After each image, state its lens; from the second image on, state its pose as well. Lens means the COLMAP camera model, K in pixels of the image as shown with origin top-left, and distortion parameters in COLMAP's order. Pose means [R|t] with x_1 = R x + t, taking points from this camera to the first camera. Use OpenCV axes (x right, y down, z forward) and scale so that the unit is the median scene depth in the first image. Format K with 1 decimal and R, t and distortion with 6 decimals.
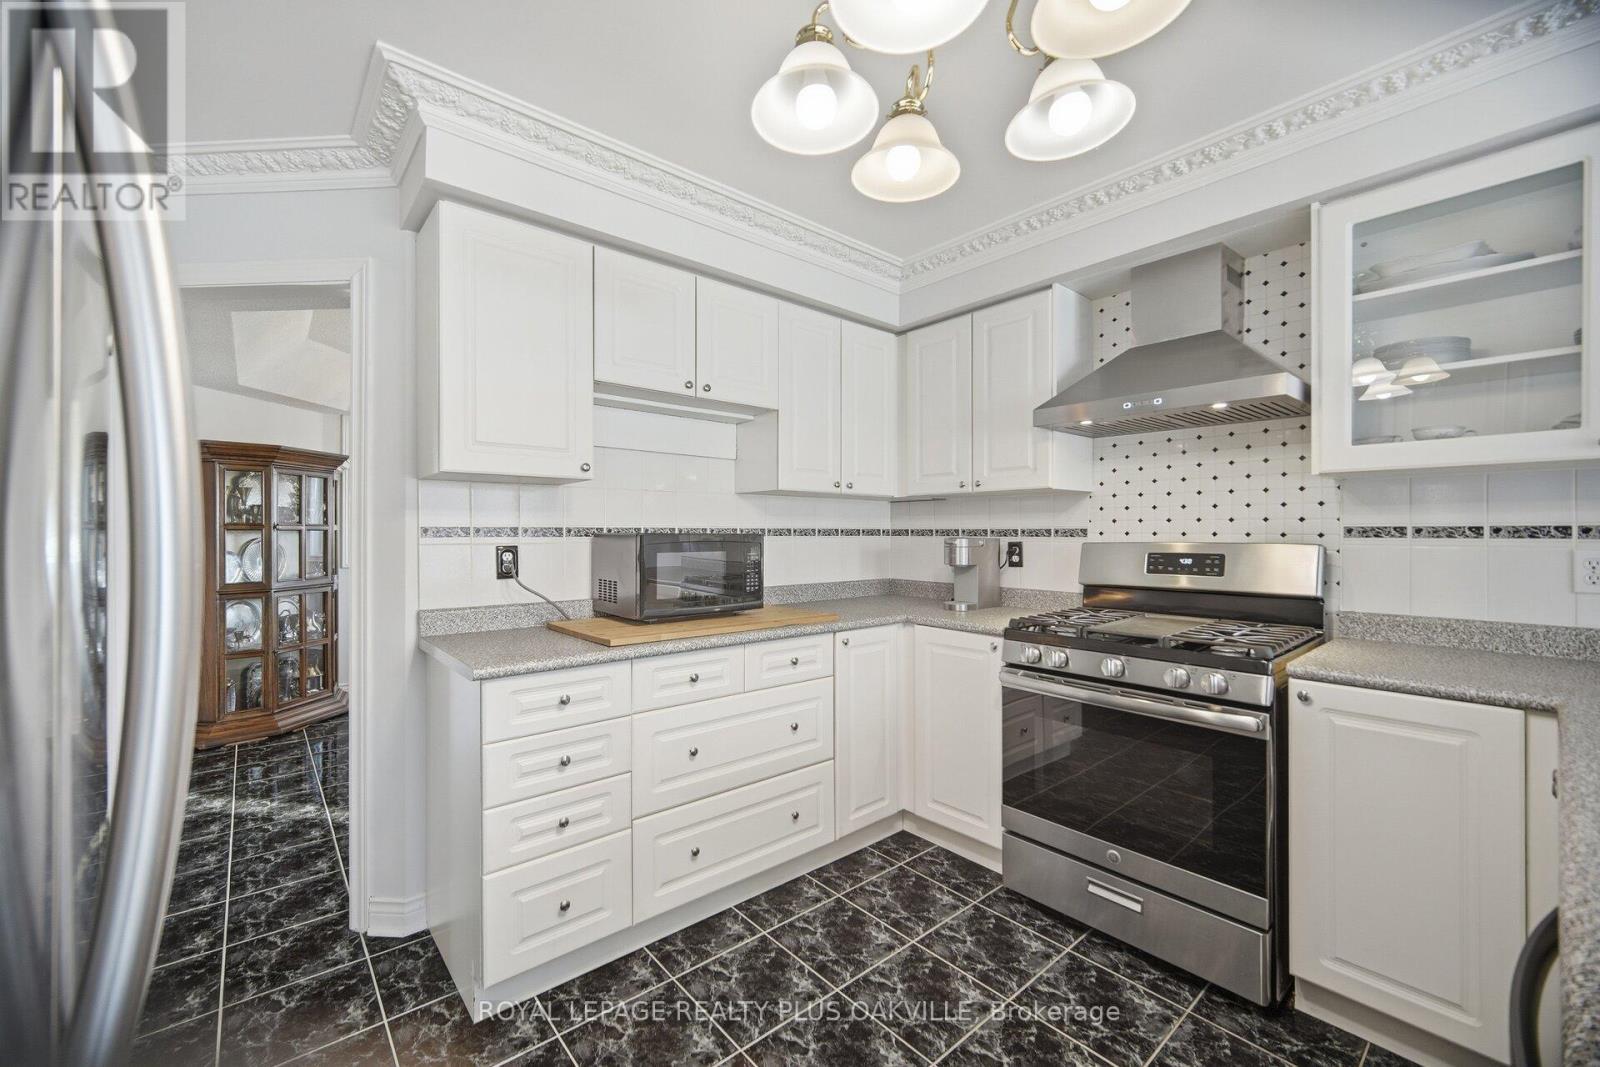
lens RADIAL K [[637.2, 0, 788.0], [0, 637.2, 532.1], [0, 0, 1]] dist [-0.002387, -0.000189]
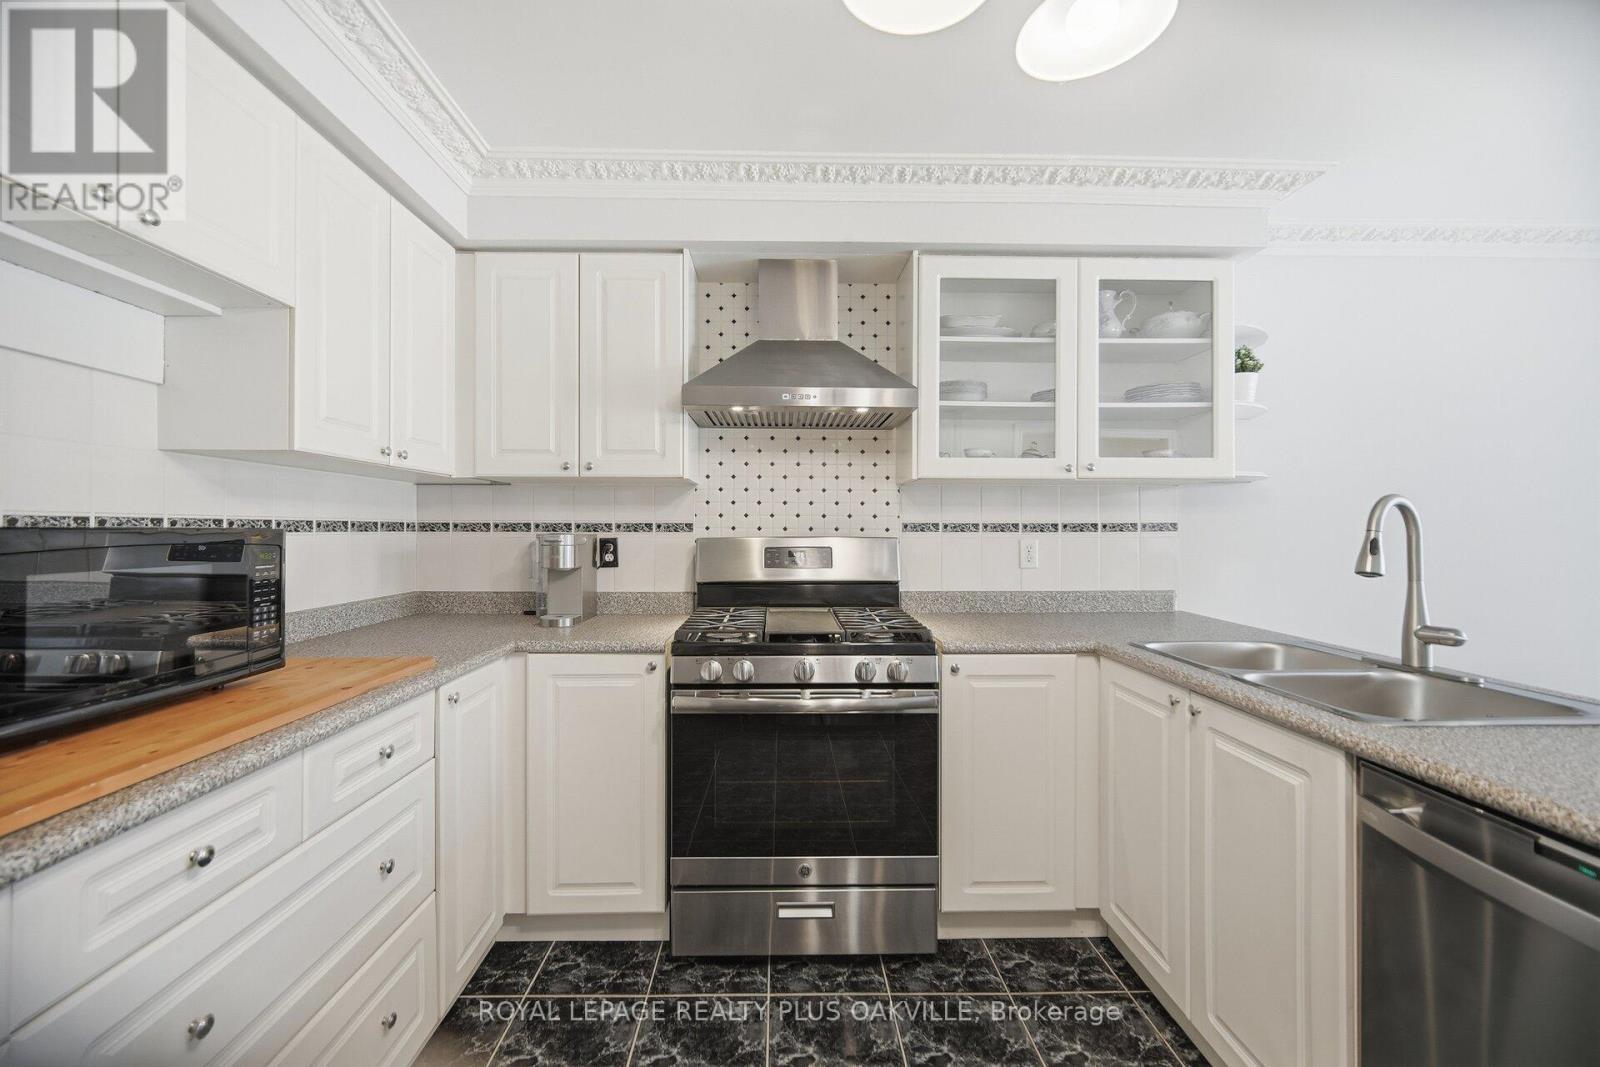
lens RADIAL K [[637.2, 0, 798.0], [0, 637.2, 526.9], [0, 0, 1]] dist [-0.002387, -0.000189]
pose [[0.633275, 0.002514, 0.773923, -0.169798], [-0.002560, 0.999996, -0.001153, 0.000810], [-0.773923, -0.001251, 0.633279, 0.303337]]
